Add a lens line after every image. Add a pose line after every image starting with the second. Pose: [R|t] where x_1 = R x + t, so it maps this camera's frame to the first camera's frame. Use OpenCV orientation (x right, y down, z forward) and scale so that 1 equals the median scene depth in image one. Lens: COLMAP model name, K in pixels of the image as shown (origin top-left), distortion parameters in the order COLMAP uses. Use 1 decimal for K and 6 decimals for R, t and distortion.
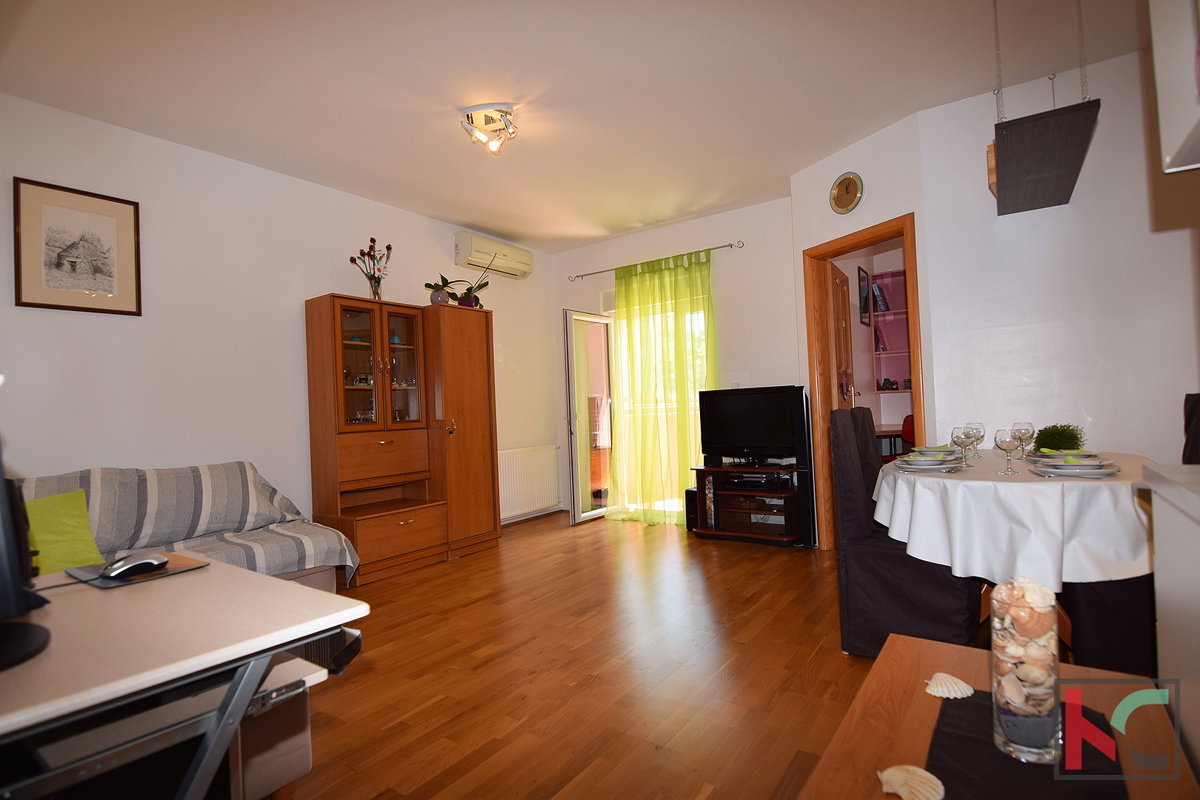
lens RADIAL K [[589.6, 0, 597.7], [0, 589.6, 399.4], [0, 0, 1]] dist [-0.004047, -0.001810]
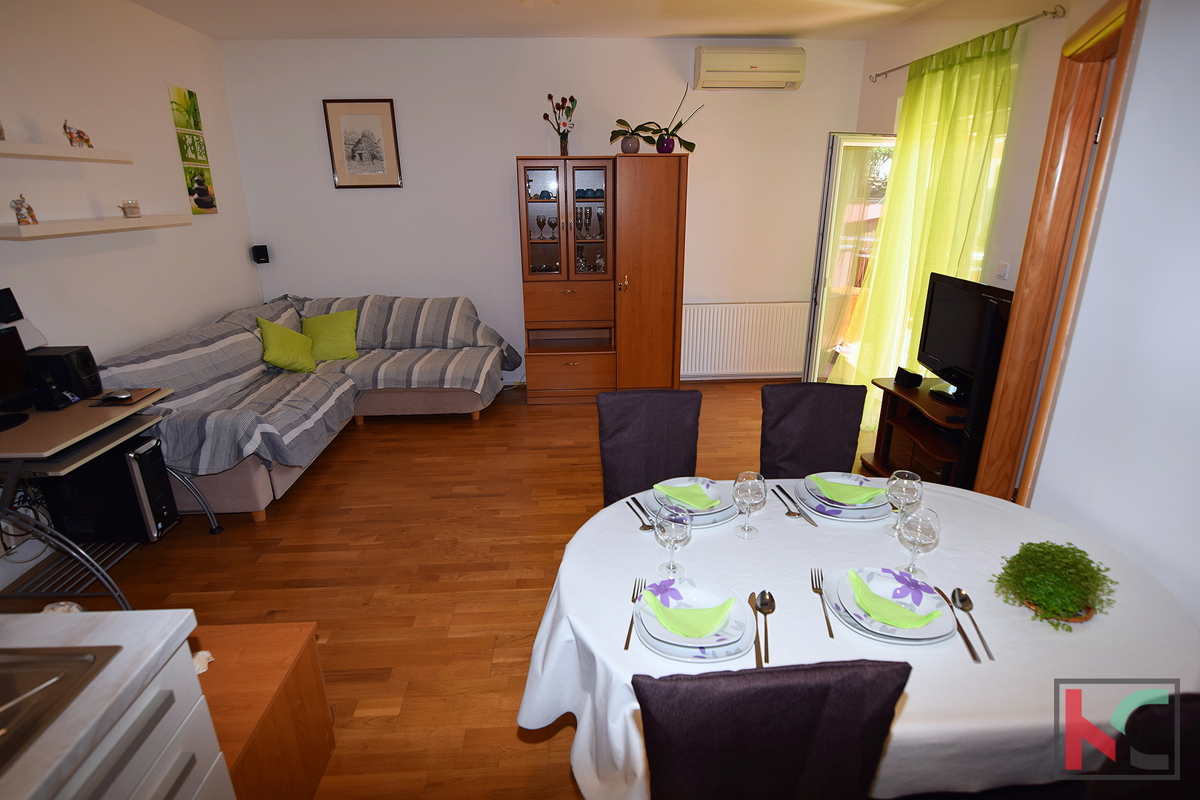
lens RADIAL K [[610.4, 0, 601.4], [0, 610.4, 399.9], [0, 0, 1]] dist [0.002326, 0.000134]
pose [[0.625387, 0.285355, -0.726267, 0.593872], [-0.002910, 0.931582, 0.363519, -0.160036], [0.780309, -0.225227, 0.583430, 0.315953]]
